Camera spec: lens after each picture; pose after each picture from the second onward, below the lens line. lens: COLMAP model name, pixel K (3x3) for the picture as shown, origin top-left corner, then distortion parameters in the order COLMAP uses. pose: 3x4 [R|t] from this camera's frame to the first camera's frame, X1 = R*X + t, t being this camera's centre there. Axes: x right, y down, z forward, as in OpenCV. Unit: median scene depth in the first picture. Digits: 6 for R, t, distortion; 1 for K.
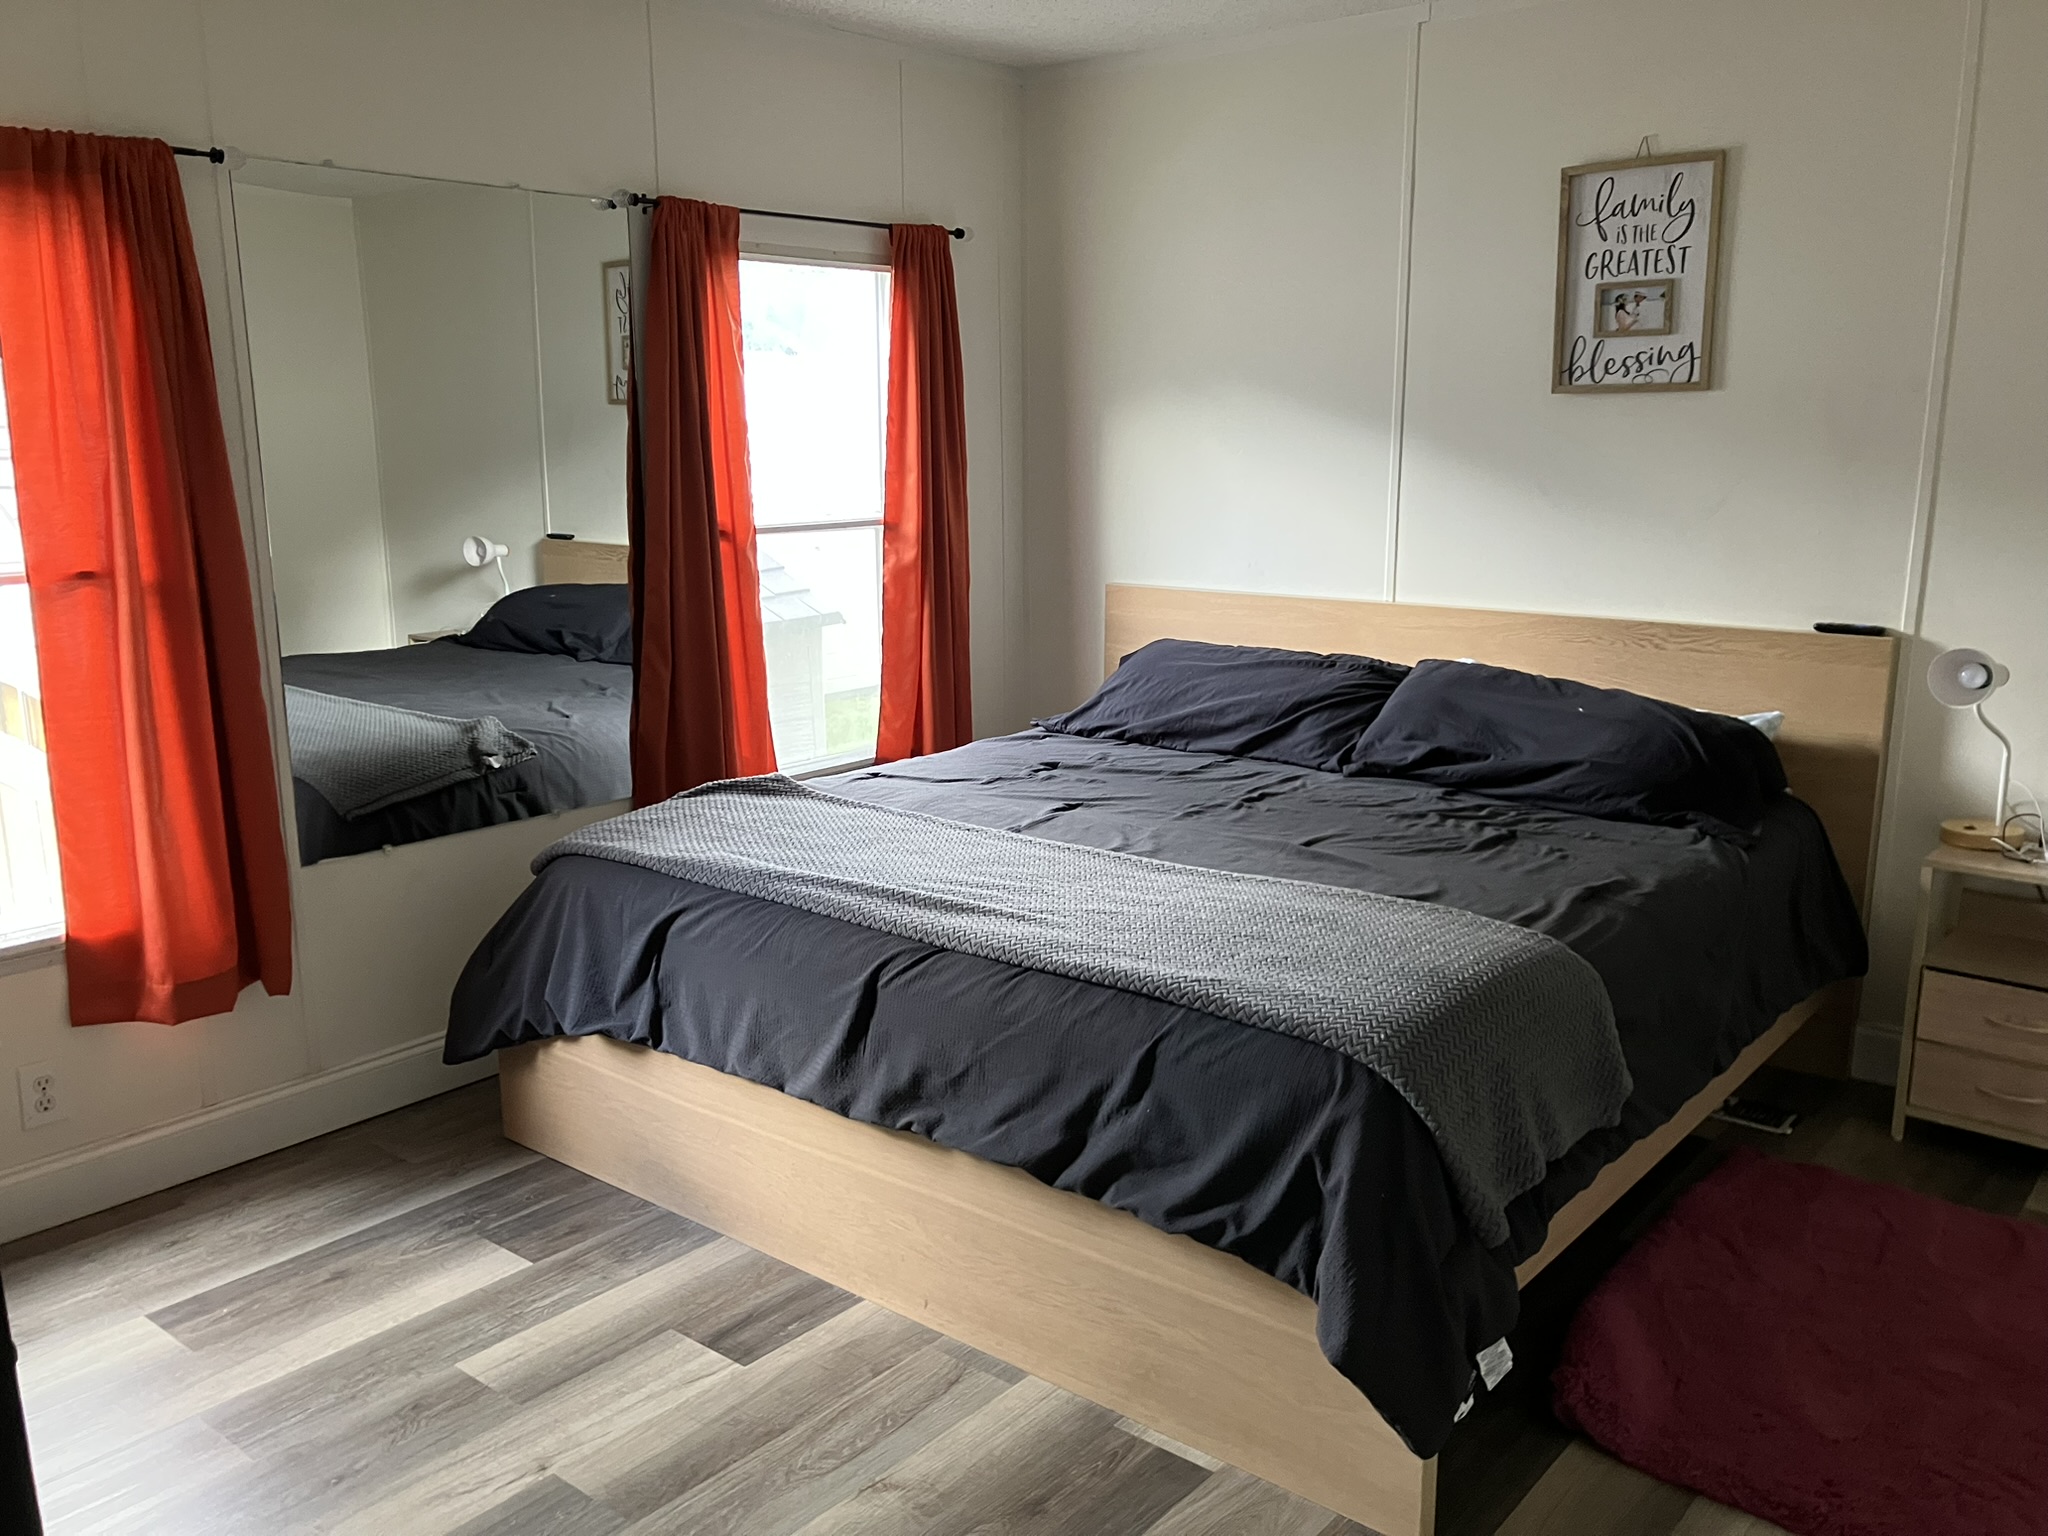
lens RADIAL K [[1665.4, 0, 1016.7], [0, 1665.4, 775.3], [0, 0, 1]] dist [0.038534, -0.037692]
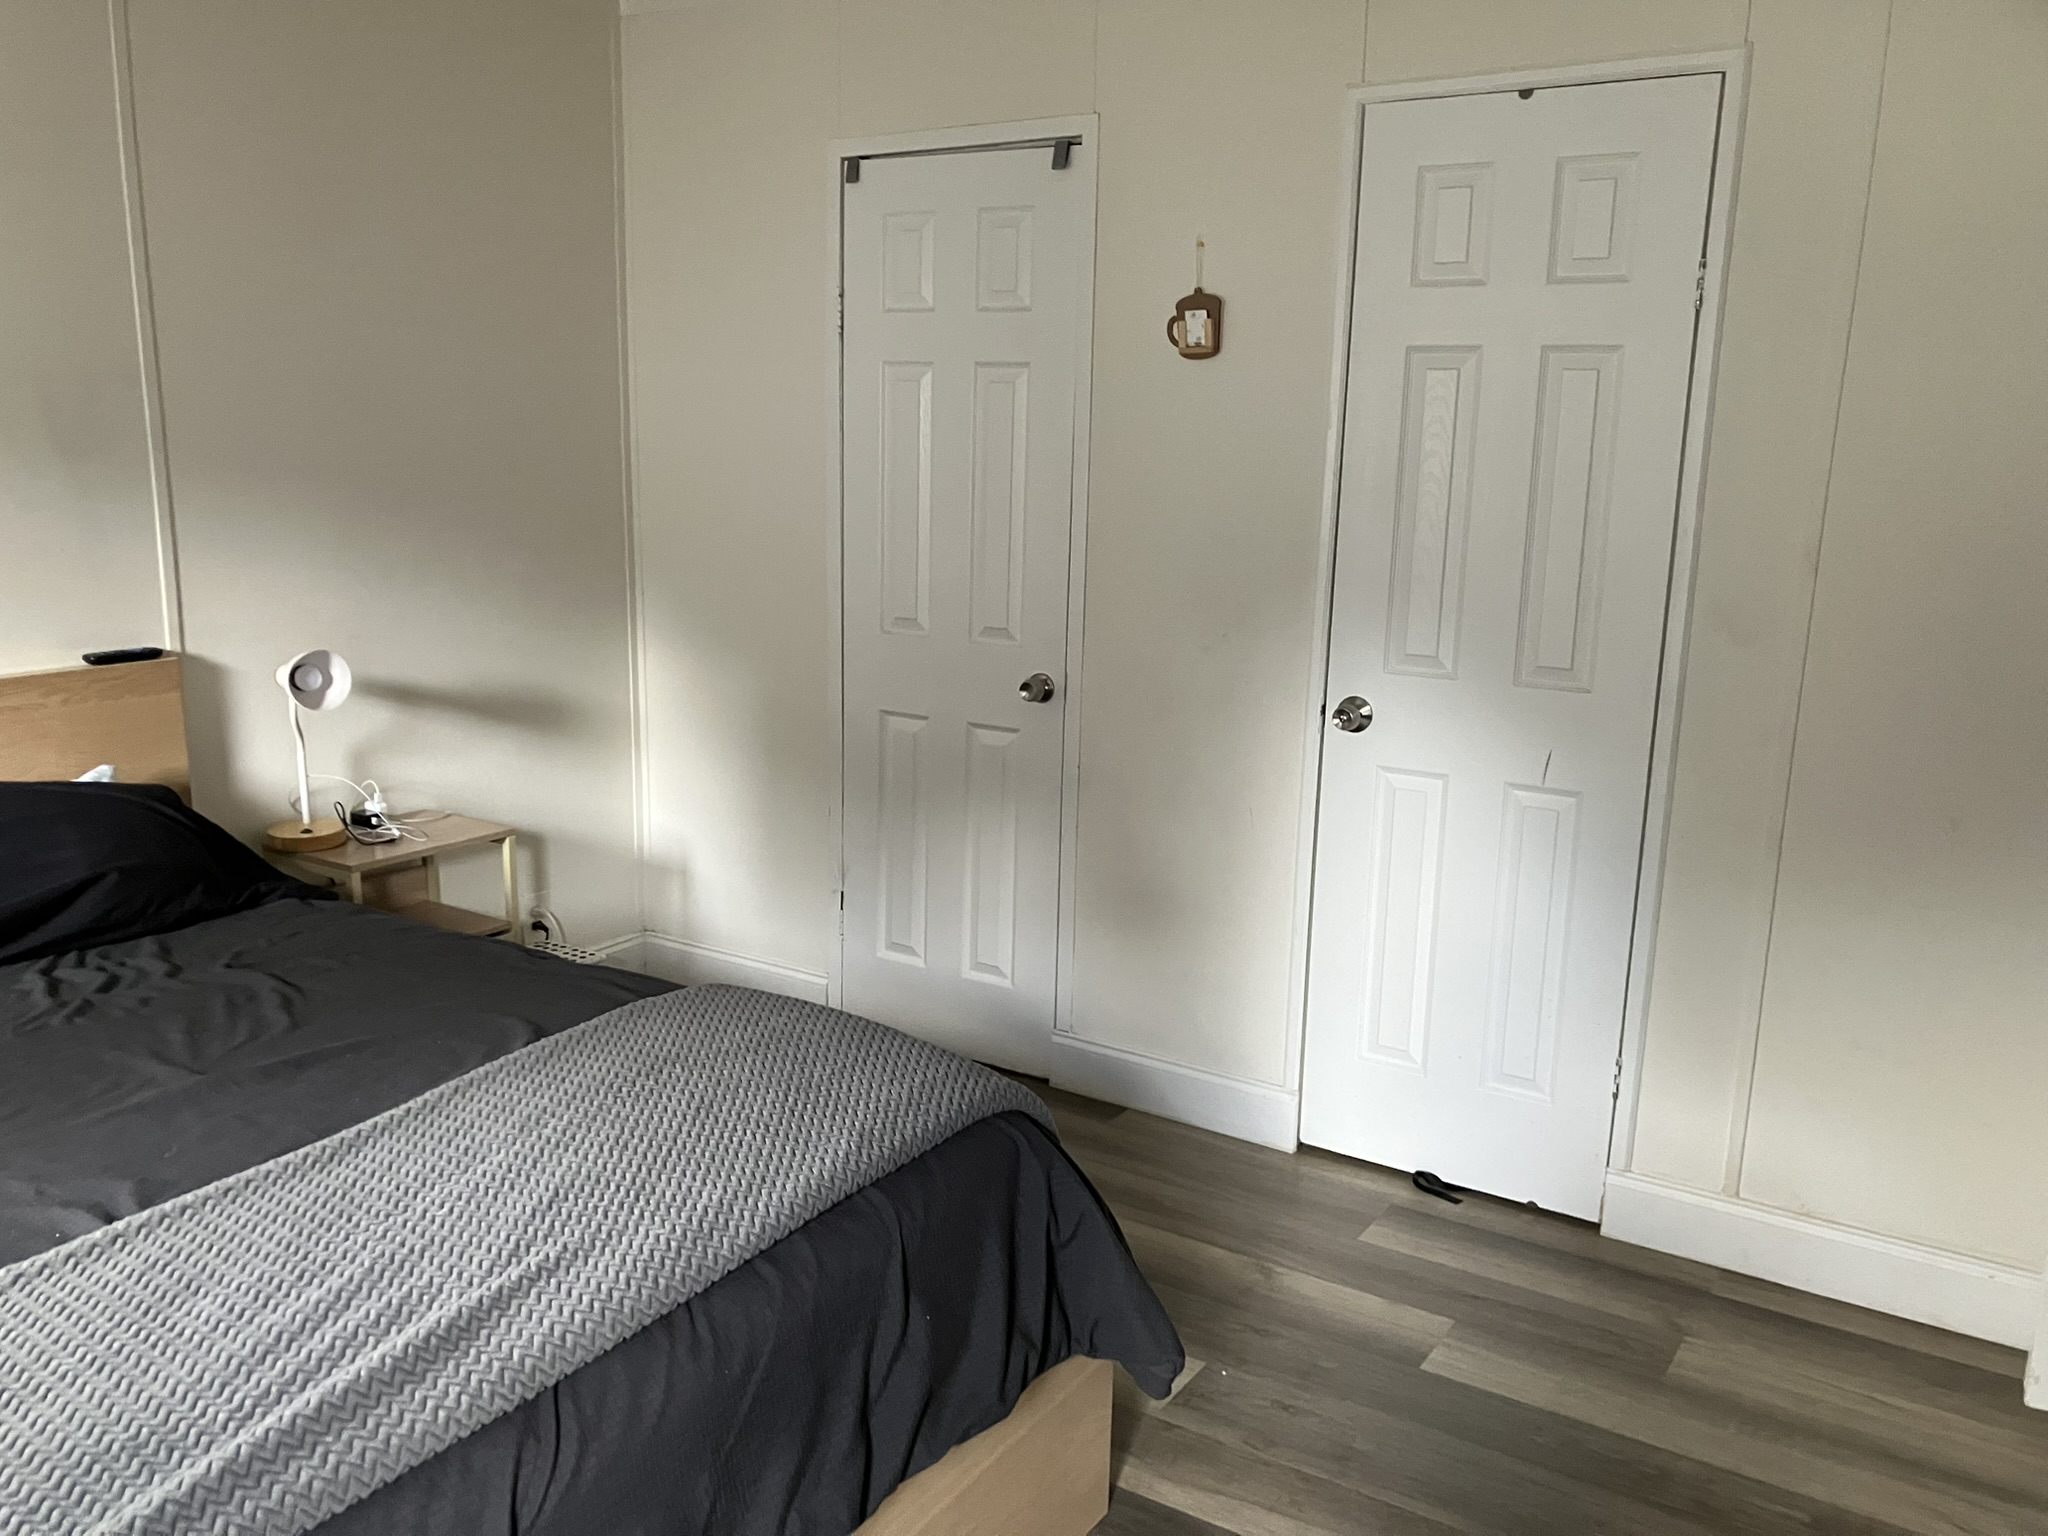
lens RADIAL K [[1665.4, 0, 1014.9], [0, 1665.4, 762.3], [0, 0, 1]] dist [0.038534, -0.037692]
pose [[-0.122880, -0.204669, 0.971088, -0.433864], [0.187780, 0.956033, 0.225257, -0.148655], [-0.974494, 0.210030, -0.079044, 0.649071]]
